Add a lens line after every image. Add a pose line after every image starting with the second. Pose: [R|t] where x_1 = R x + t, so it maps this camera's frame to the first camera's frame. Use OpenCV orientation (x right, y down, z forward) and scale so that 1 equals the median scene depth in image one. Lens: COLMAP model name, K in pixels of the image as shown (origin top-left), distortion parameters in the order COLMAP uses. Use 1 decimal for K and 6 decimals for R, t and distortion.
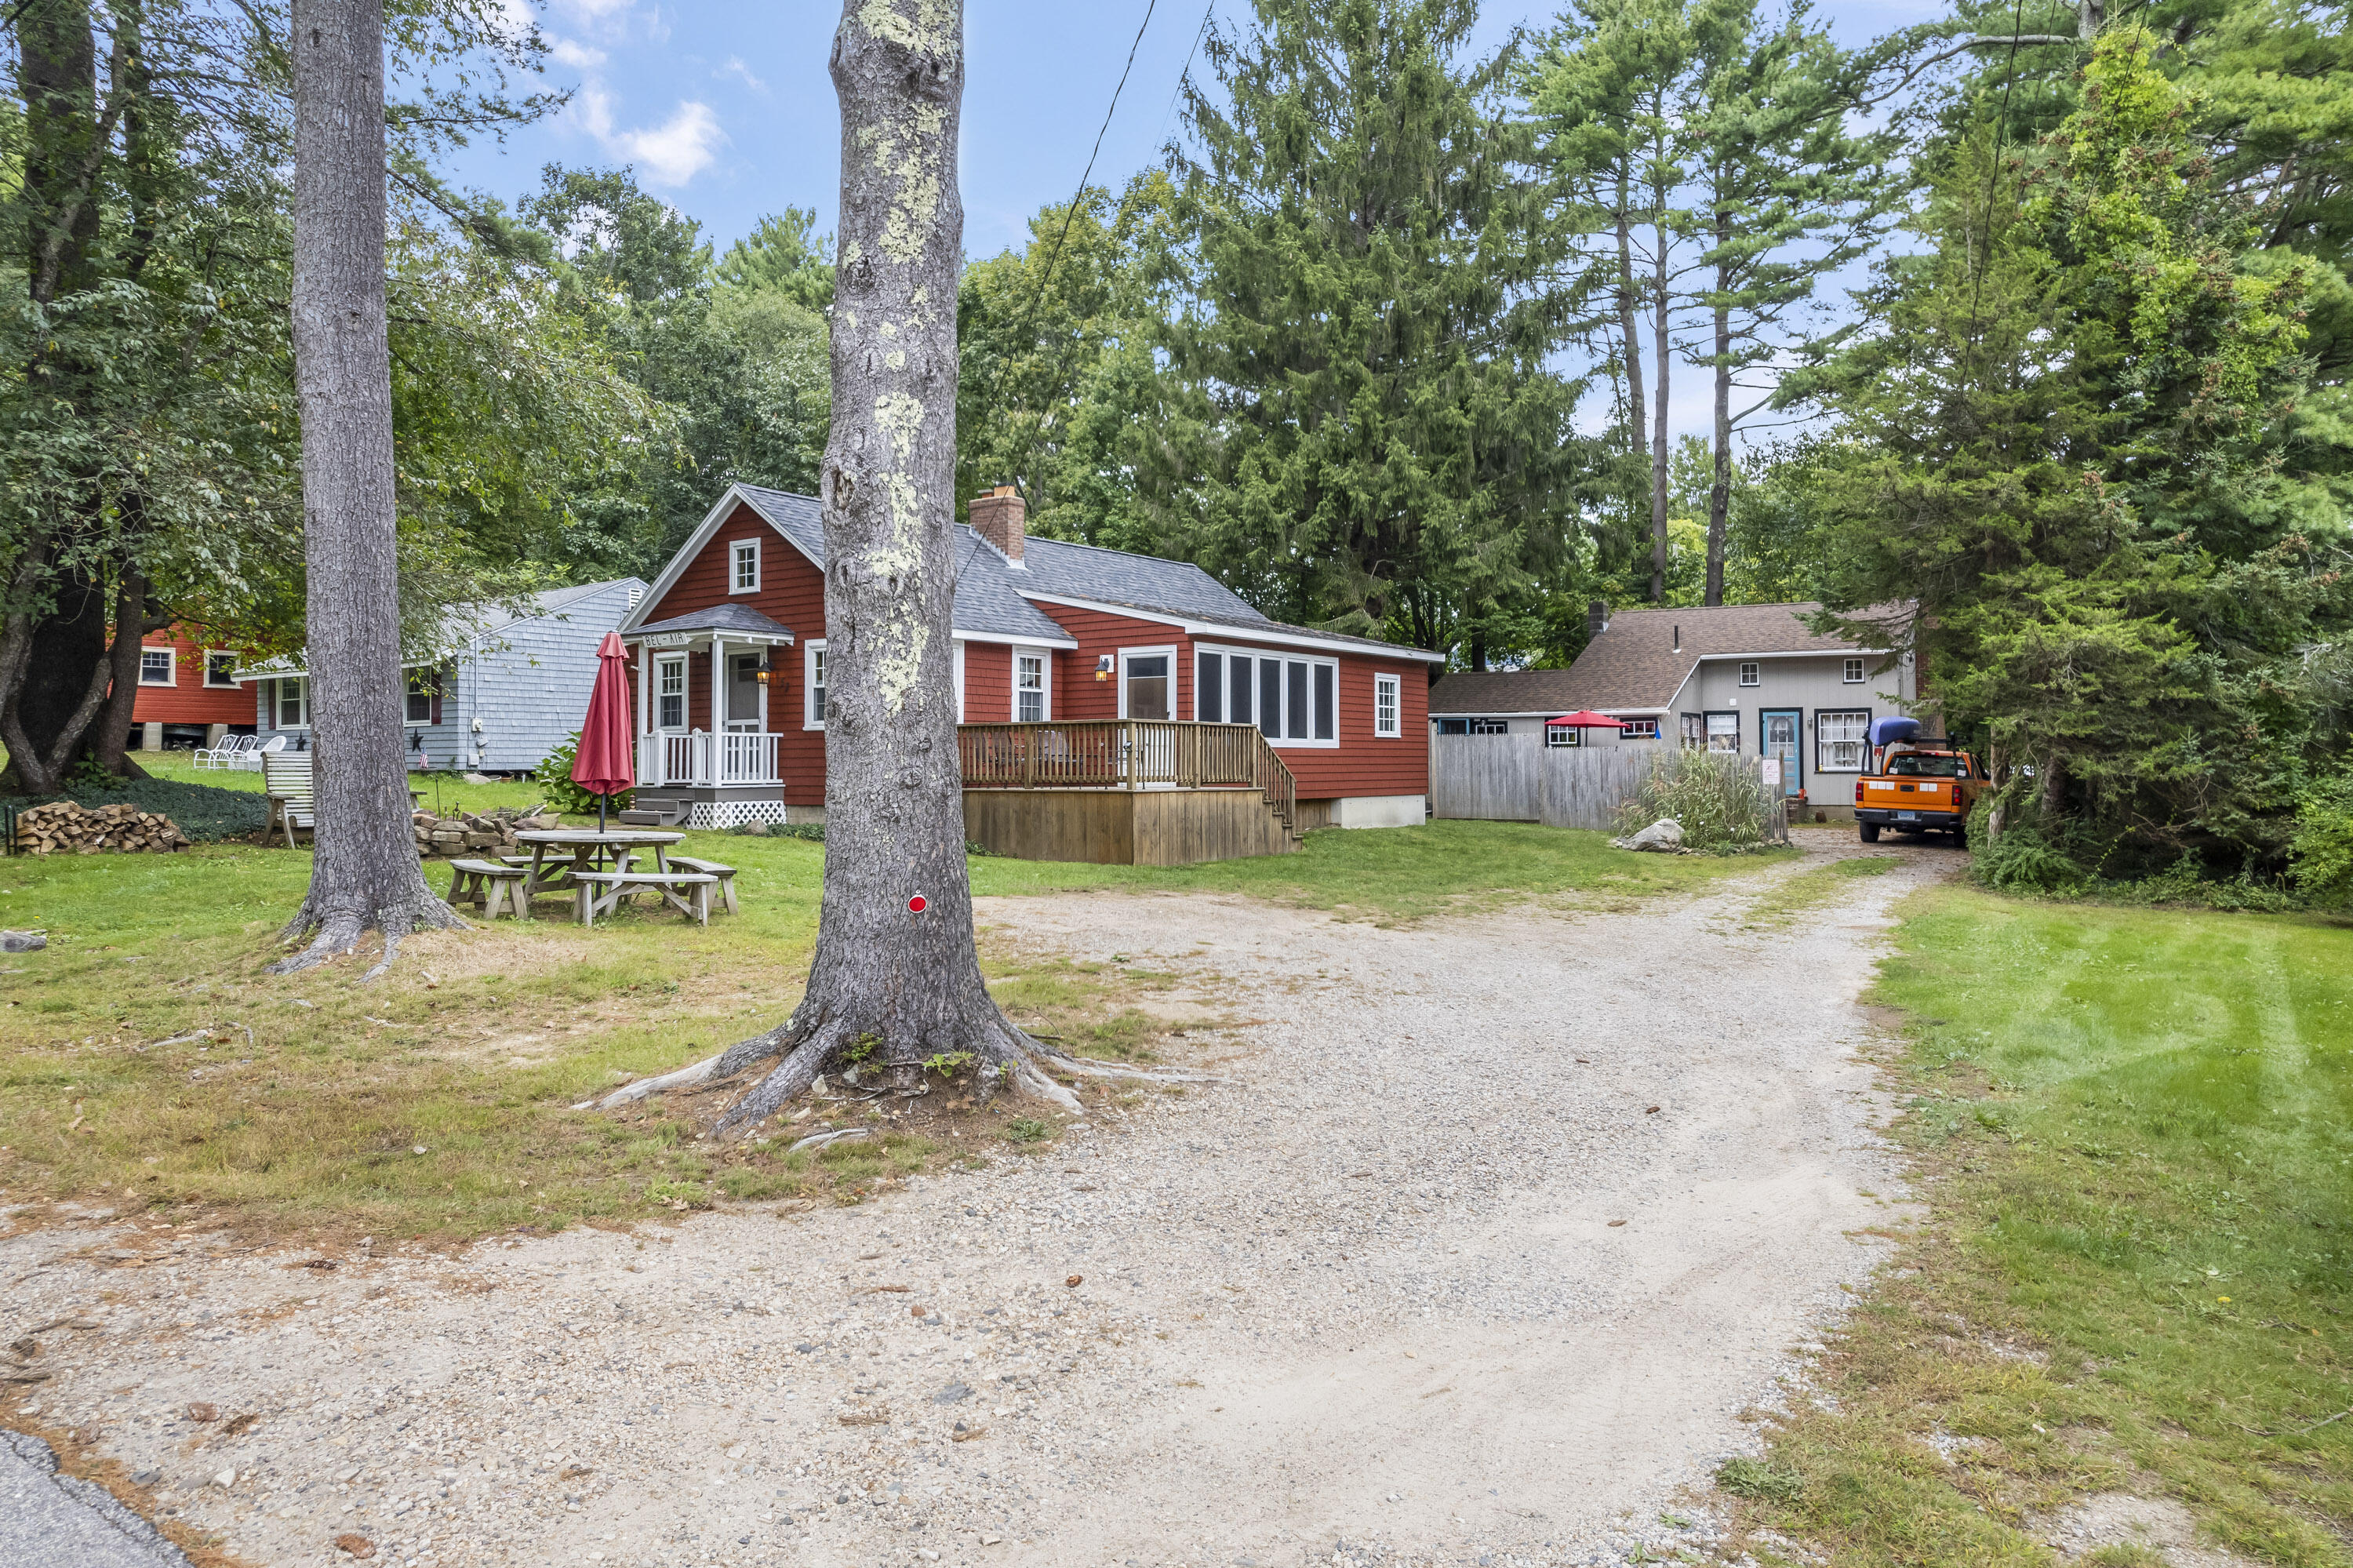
lens RADIAL K [[1516.5, 0, 1212.6], [0, 1516.5, 733.9], [0, 0, 1]] dist [-0.068242, 0.038797]
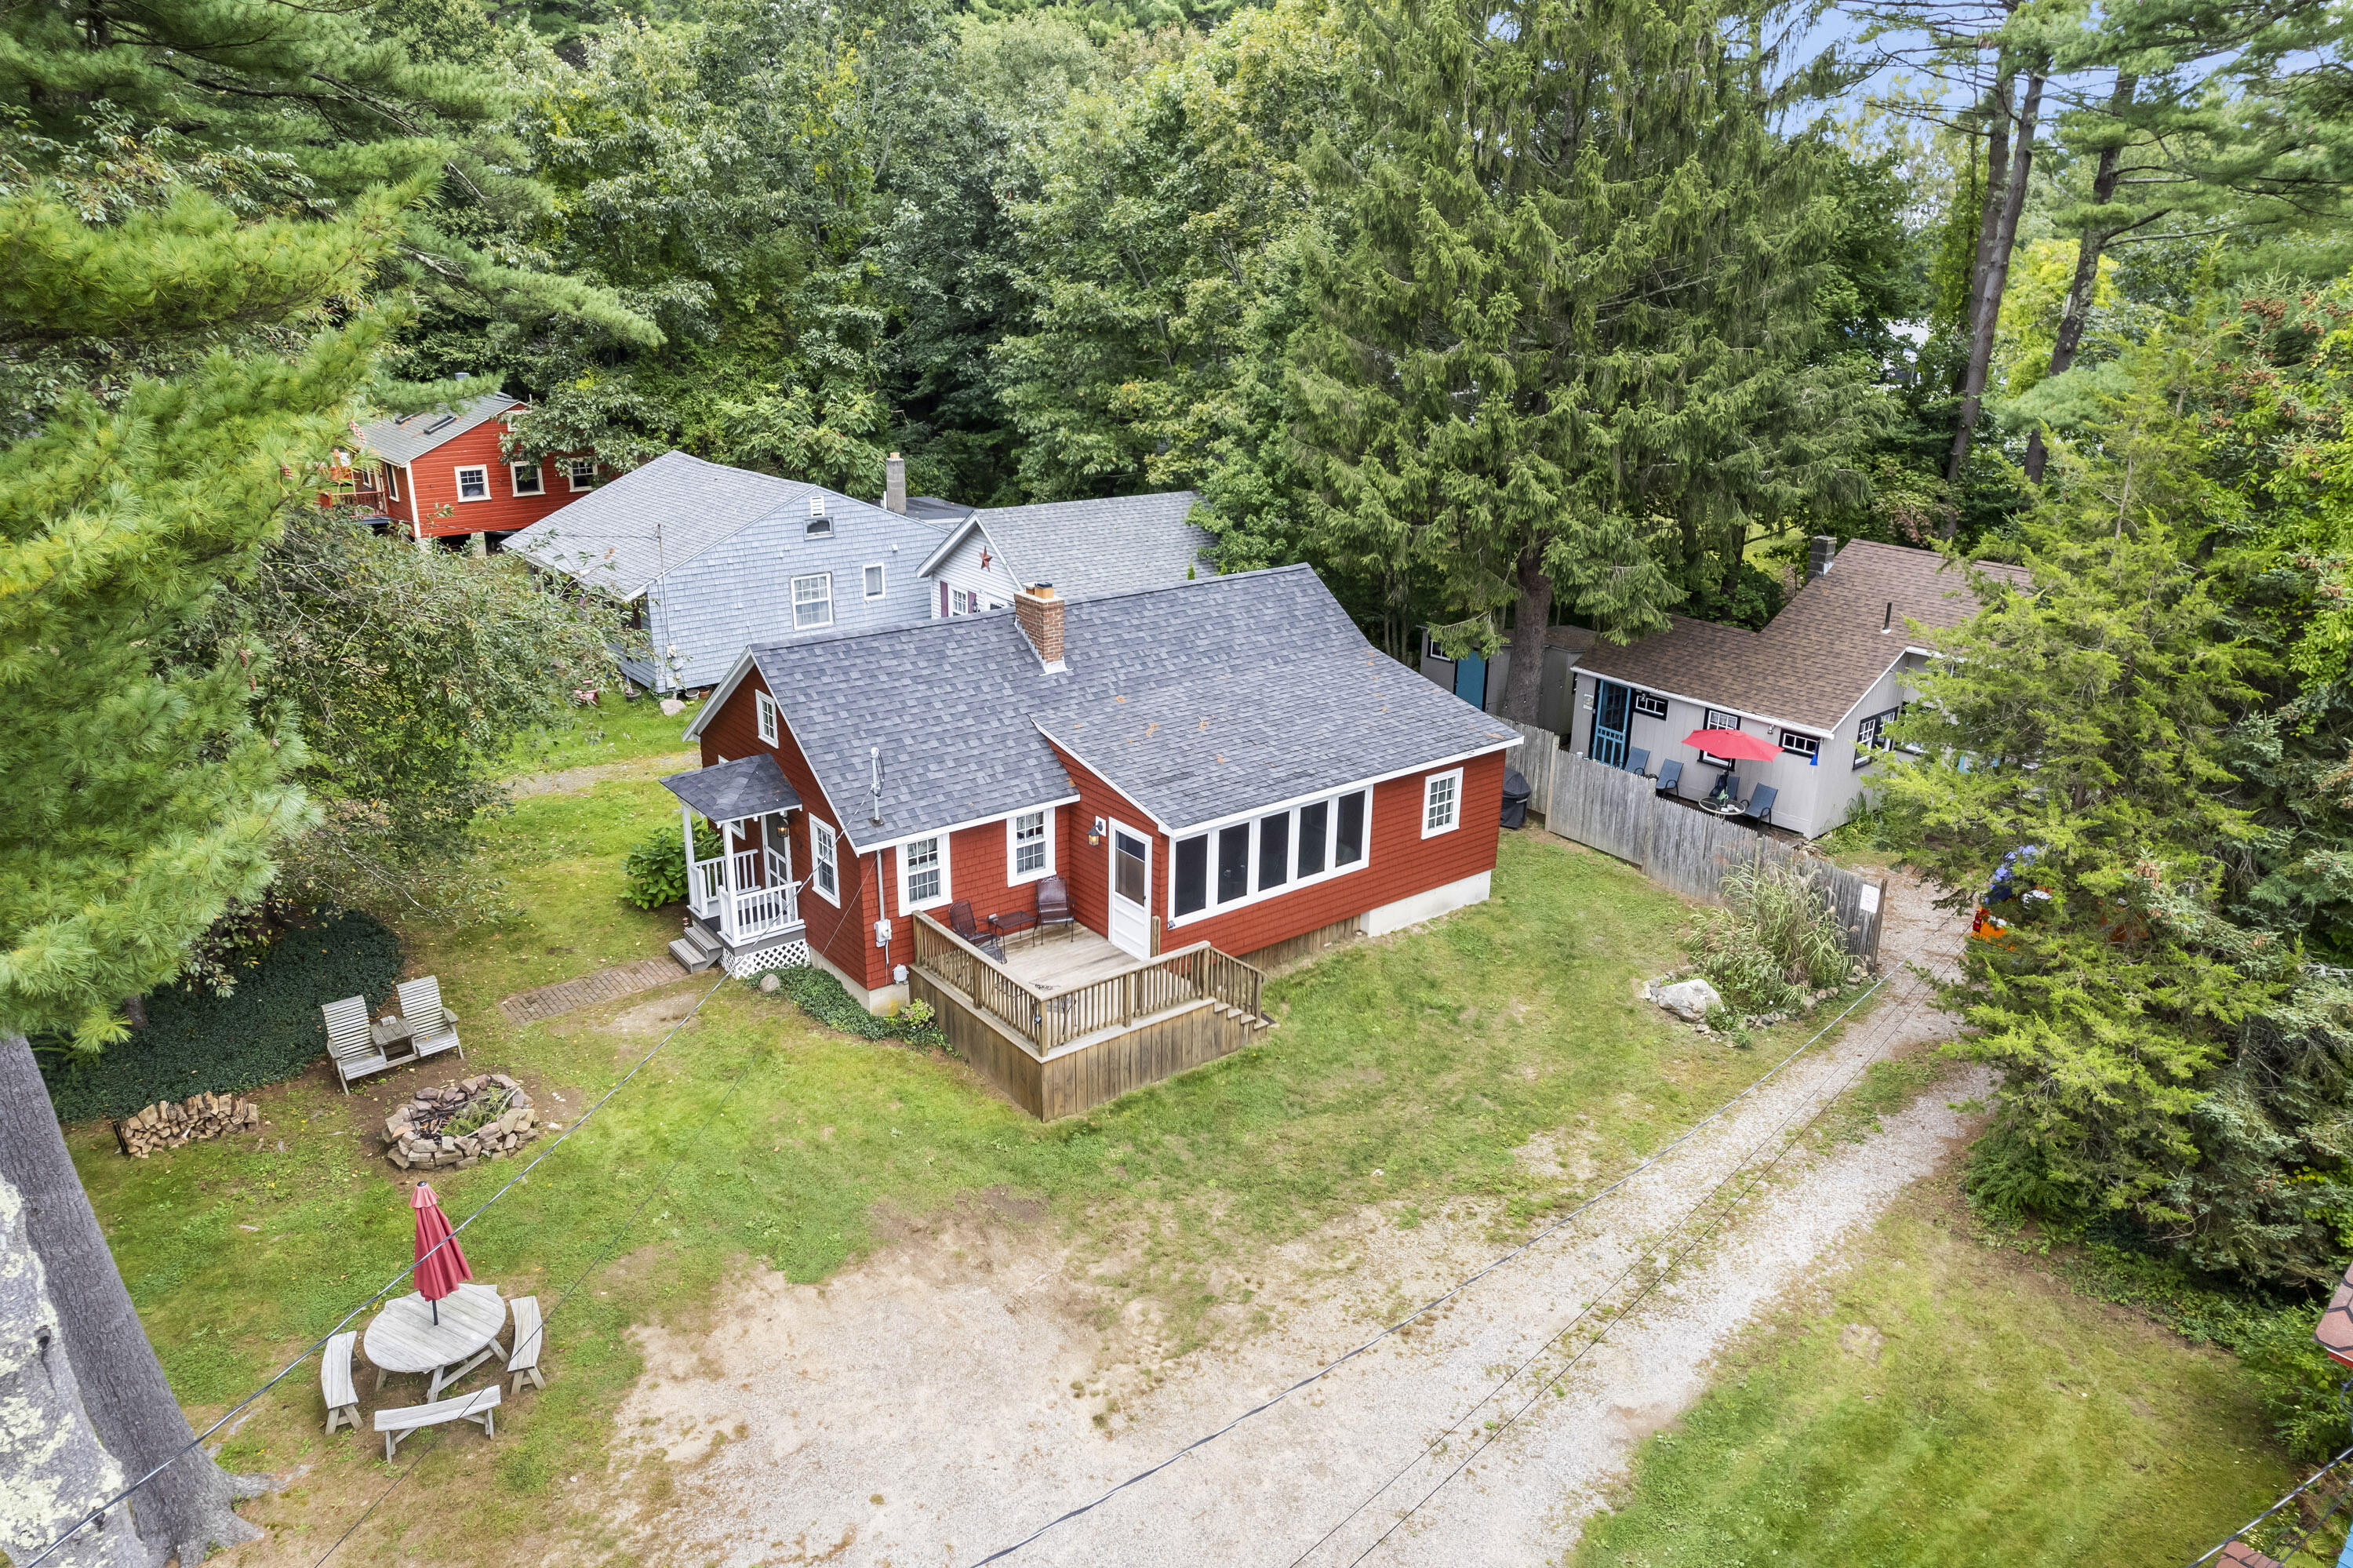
lens RADIAL K [[1514.8, 0, 1193.7], [0, 1514.8, 773.2], [0, 0, 1]] dist [-0.054986, 0.000937]
pose [[0.957974, 0.111844, -0.264151, 0.251845], [-0.016237, 0.940523, 0.339342, -0.420180], [0.286394, -0.320792, 0.902813, 0.103481]]
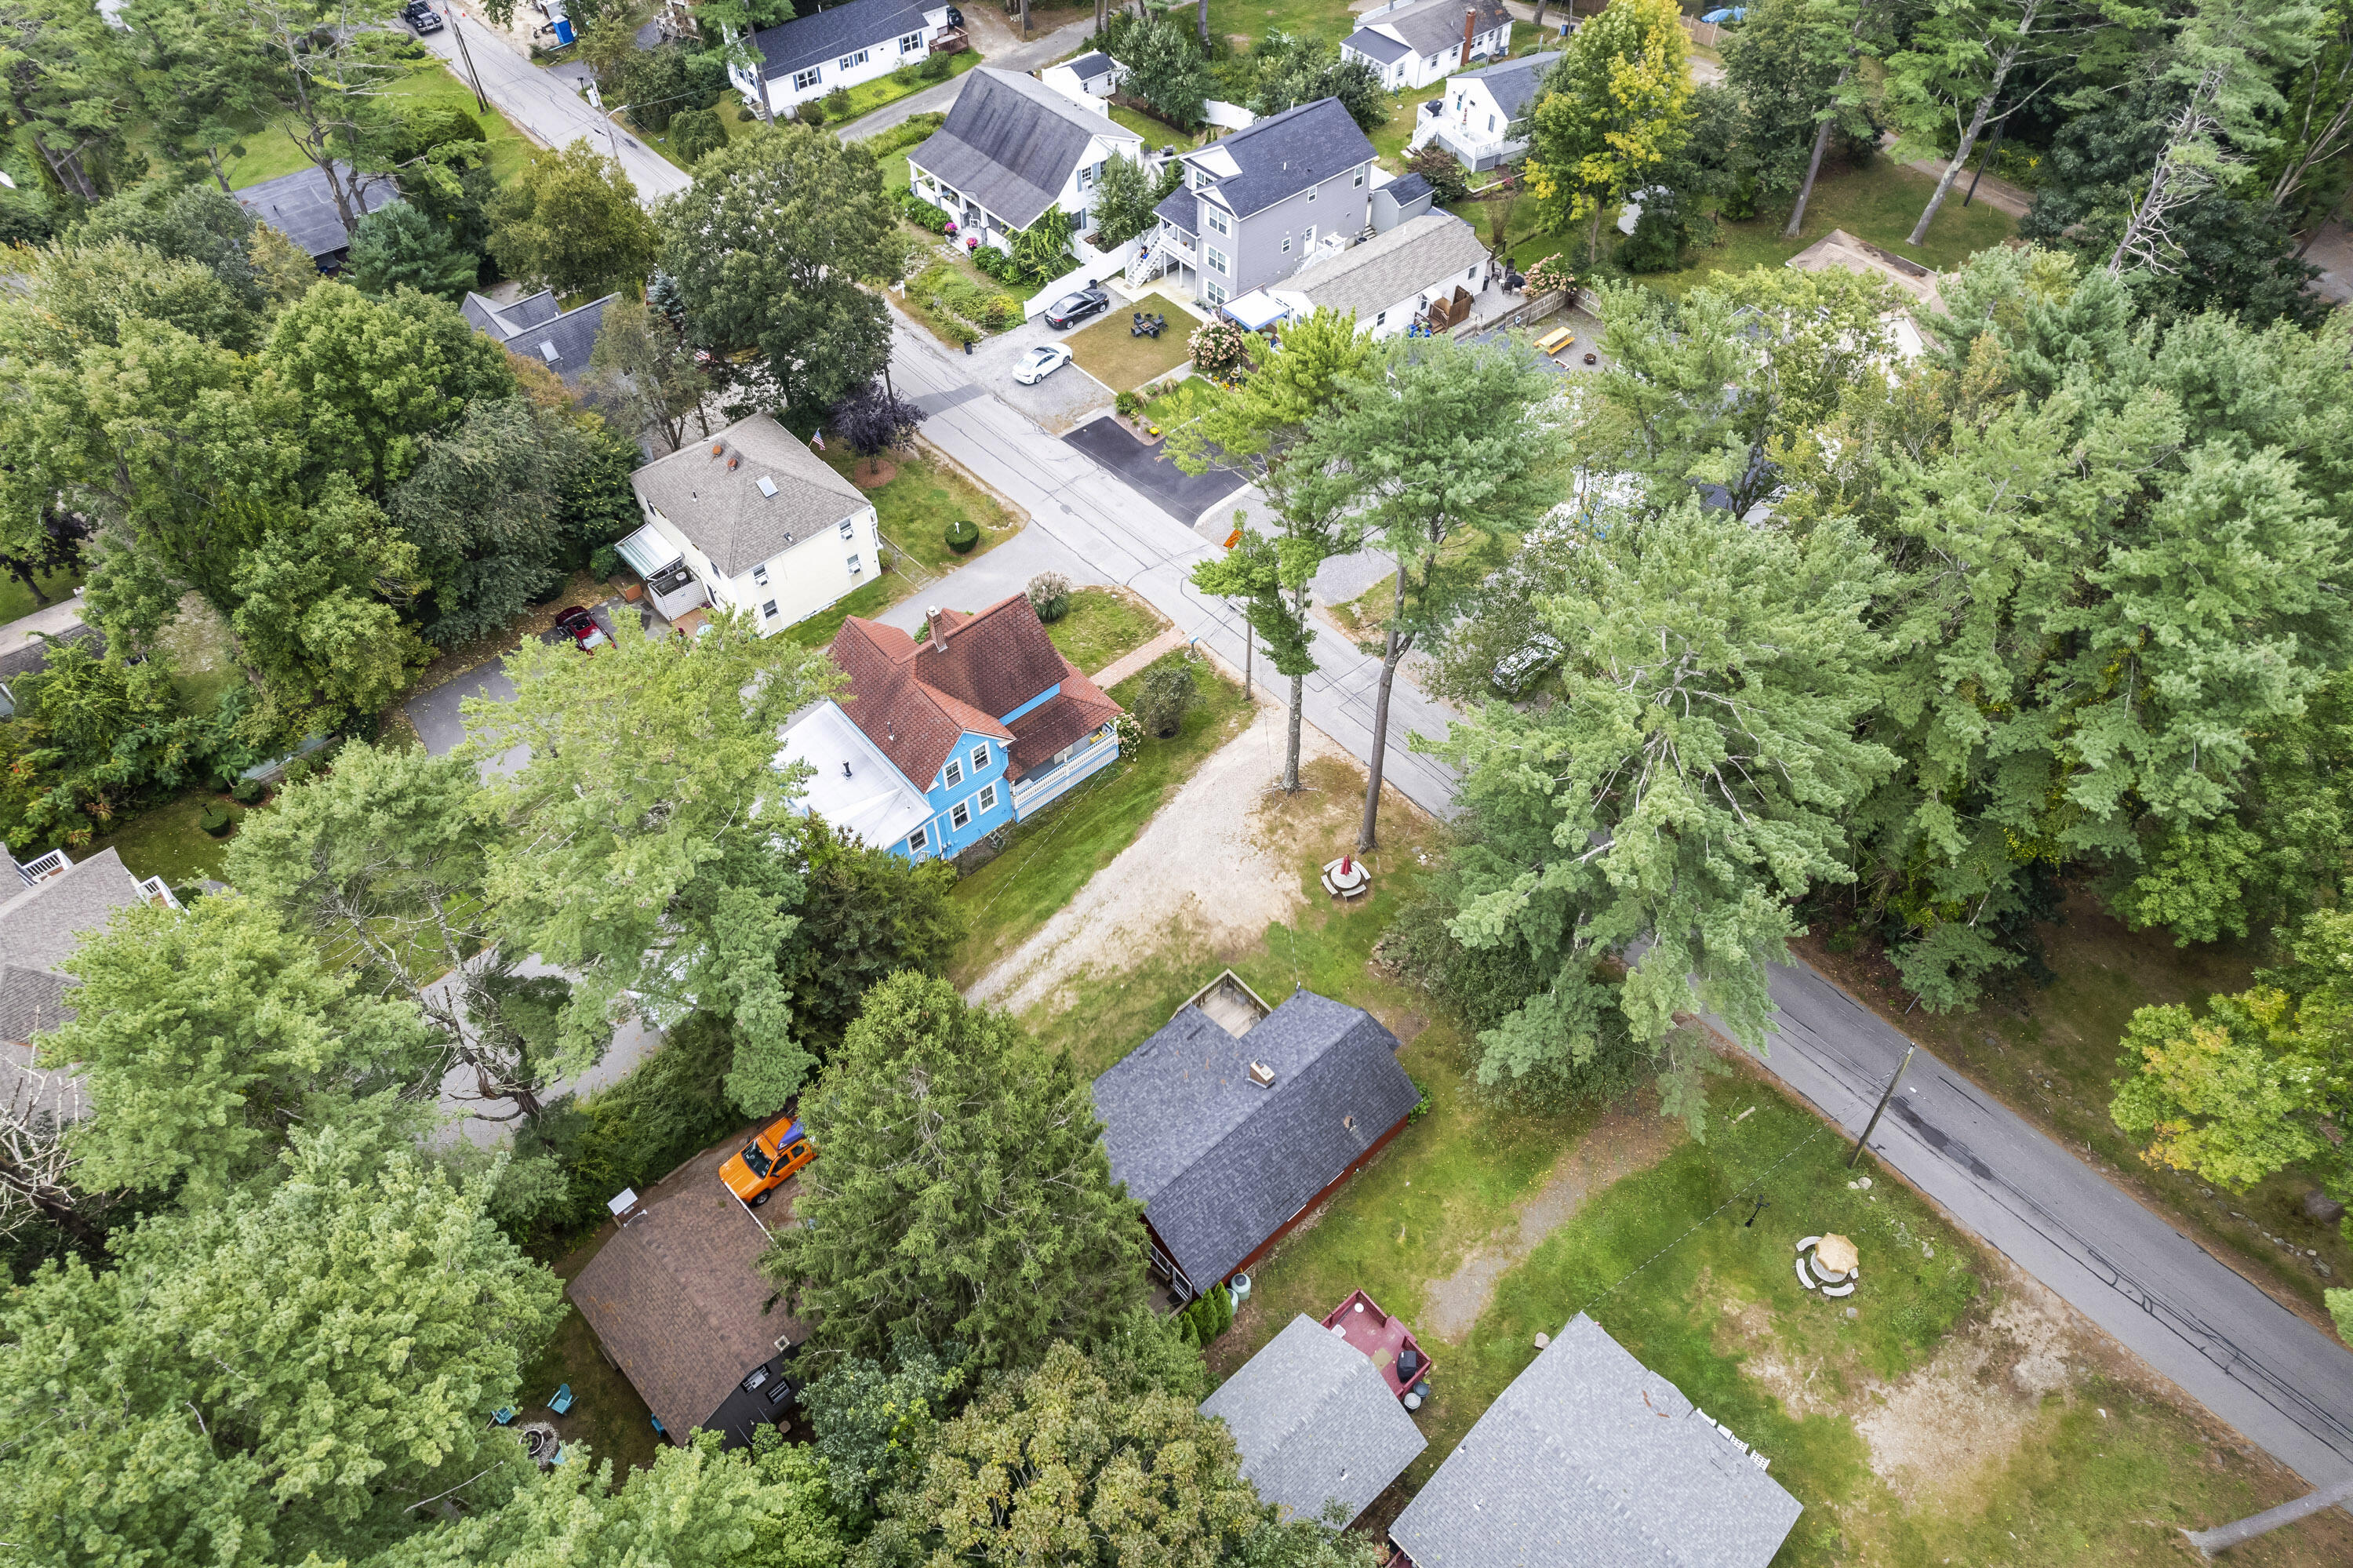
lens RADIAL K [[1485.6, 0, 1190.7], [0, 1485.6, 779.0], [0, 0, 1]] dist [-0.063186, 0.053708]
pose [[-0.973509, -0.172012, 0.150637, -0.326369], [-0.000296, 0.659767, 0.751470, -2.263133], [-0.228647, 0.731519, -0.642340, 2.307518]]
